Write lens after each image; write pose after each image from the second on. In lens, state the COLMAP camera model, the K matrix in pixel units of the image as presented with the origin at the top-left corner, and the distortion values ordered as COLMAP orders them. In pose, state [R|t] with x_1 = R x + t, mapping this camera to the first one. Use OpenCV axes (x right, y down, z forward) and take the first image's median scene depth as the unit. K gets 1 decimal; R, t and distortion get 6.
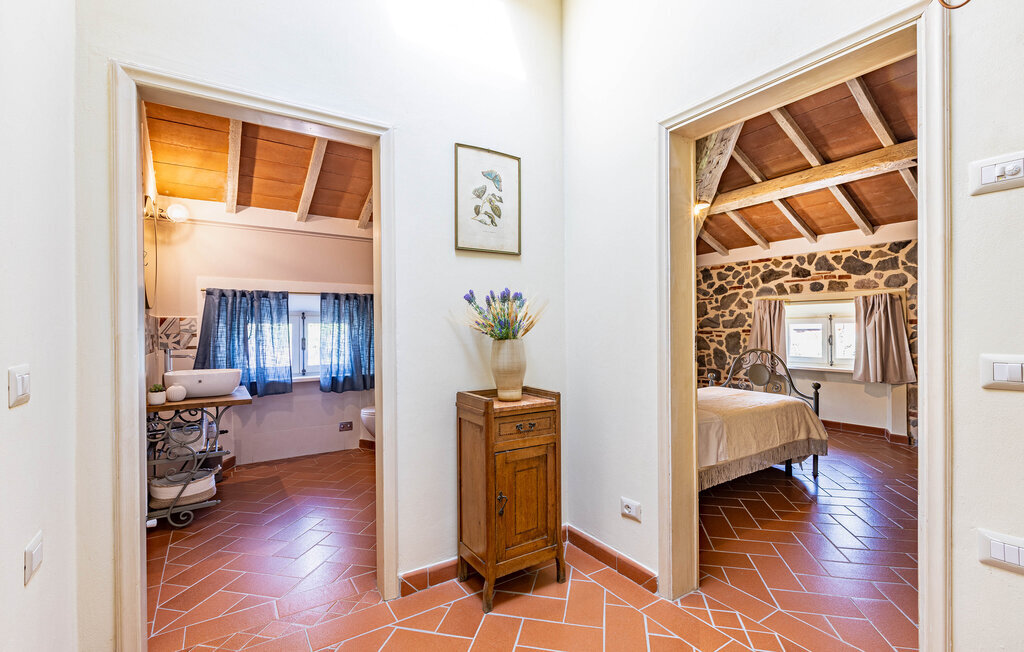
lens RADIAL K [[458.7, 0, 514.4], [0, 458.7, 325.7], [0, 0, 1]] dist [0.001409, -0.000394]
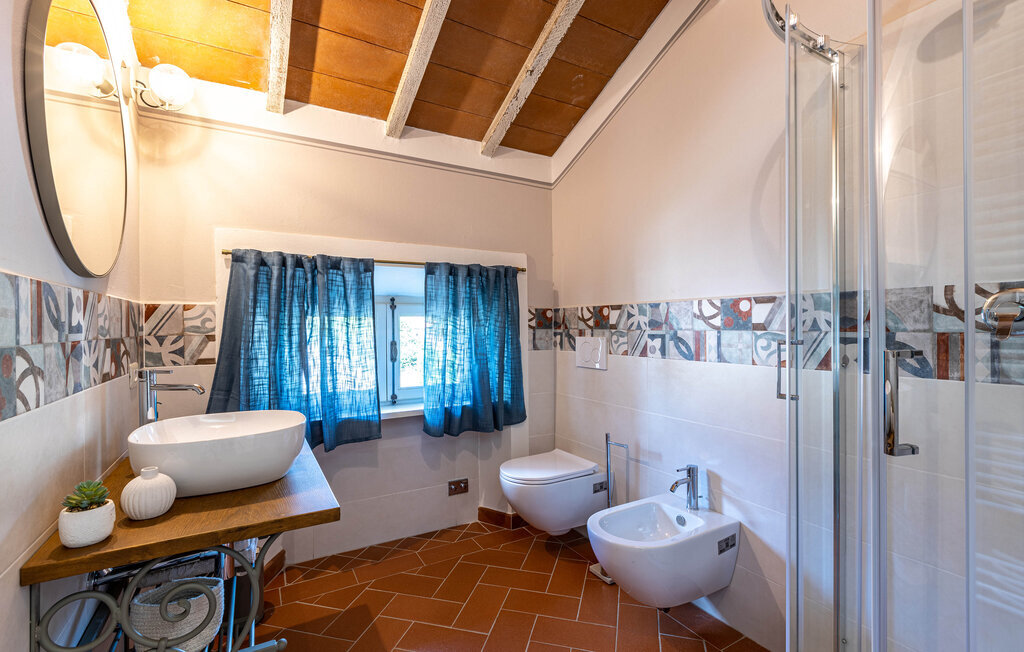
lens RADIAL K [[458.7, 0, 511.6], [0, 458.7, 326.6], [0, 0, 1]] dist [0.001409, -0.000394]
pose [[0.998164, -0.001185, -0.060552, -0.301560], [0.001671, 0.999967, 0.007980, 0.003800], [0.060540, -0.008066, 0.998133, 0.465611]]
